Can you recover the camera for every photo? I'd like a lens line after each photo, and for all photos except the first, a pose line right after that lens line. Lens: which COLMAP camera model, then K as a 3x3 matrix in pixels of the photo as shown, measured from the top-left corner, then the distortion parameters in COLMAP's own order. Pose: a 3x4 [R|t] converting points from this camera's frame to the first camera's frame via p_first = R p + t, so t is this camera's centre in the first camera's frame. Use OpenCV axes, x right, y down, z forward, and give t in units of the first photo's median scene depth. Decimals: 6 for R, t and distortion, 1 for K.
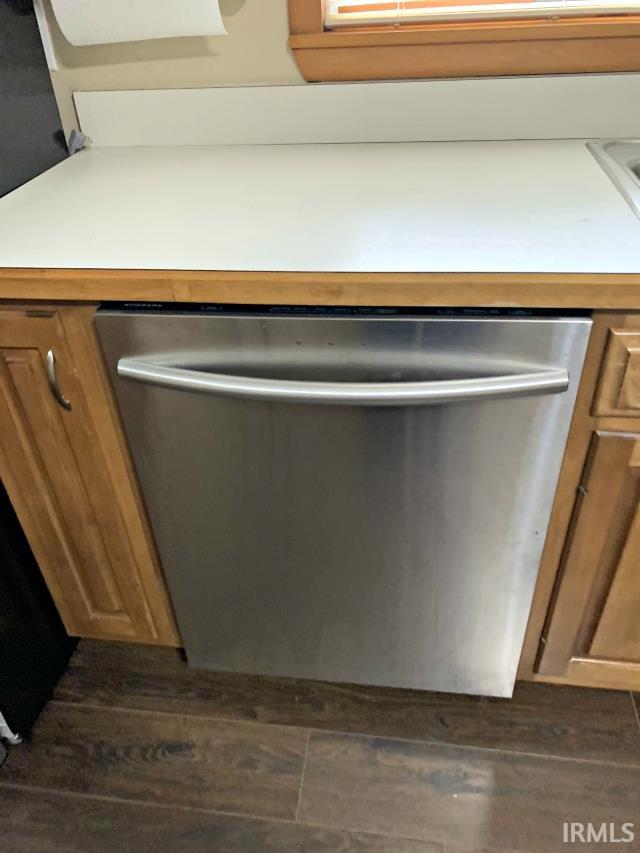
lens RADIAL K [[649.1, 0, 319.7], [0, 649.1, 424.3], [0, 0, 1]] dist [0.031298, -0.038646]
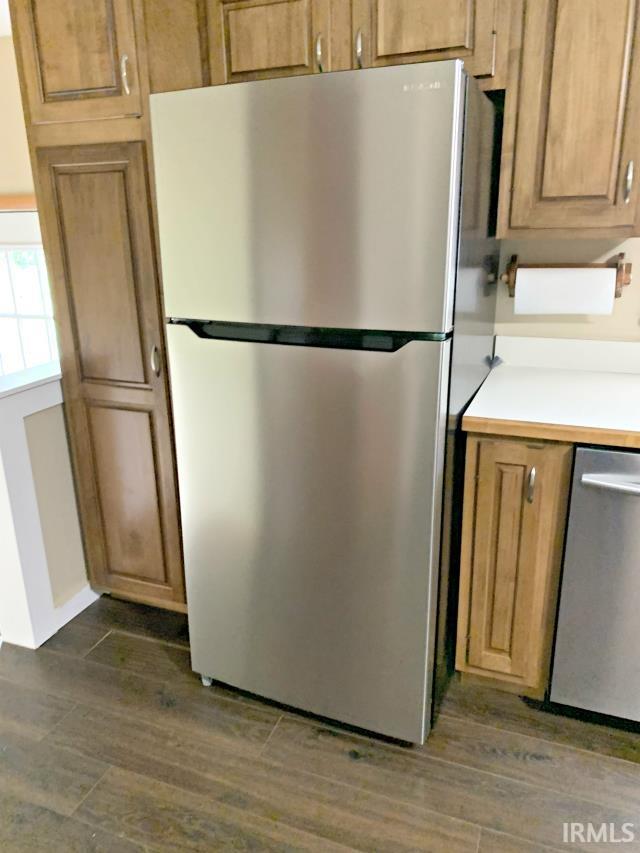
lens RADIAL K [[649.1, 0, 315.6], [0, 649.1, 426.6], [0, 0, 1]] dist [0.031298, -0.038646]
pose [[0.969932, 0.095969, -0.223656, -0.453411], [-0.158727, 0.946074, -0.282400, 0.298232], [0.184494, 0.309409, 0.932860, -0.662697]]
